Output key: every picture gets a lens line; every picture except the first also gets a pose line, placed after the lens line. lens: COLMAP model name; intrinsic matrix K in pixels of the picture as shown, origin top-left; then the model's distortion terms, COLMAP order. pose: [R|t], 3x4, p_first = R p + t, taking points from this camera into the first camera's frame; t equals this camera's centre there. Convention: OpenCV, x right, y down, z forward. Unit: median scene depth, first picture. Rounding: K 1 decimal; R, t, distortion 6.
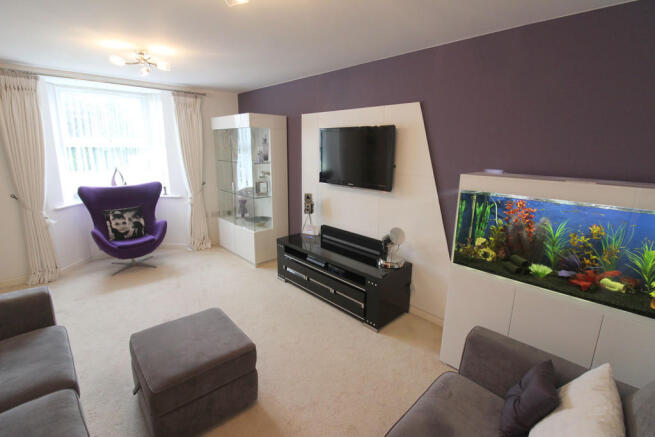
lens RADIAL K [[303.4, 0, 327.3], [0, 303.4, 216.1], [0, 0, 1]] dist [-0.012200, -0.005157]
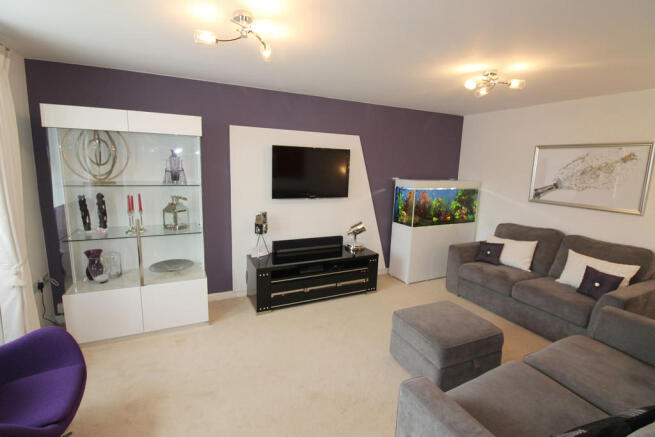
lens RADIAL K [[303.4, 0, 328.2], [0, 303.4, 216.9], [0, 0, 1]] dist [-0.012200, -0.005157]
pose [[0.289475, -0.176374, 0.940796, -0.880071], [0.174825, 0.976086, 0.129198, -0.145337], [-0.941085, 0.127075, 0.313387, 0.518436]]
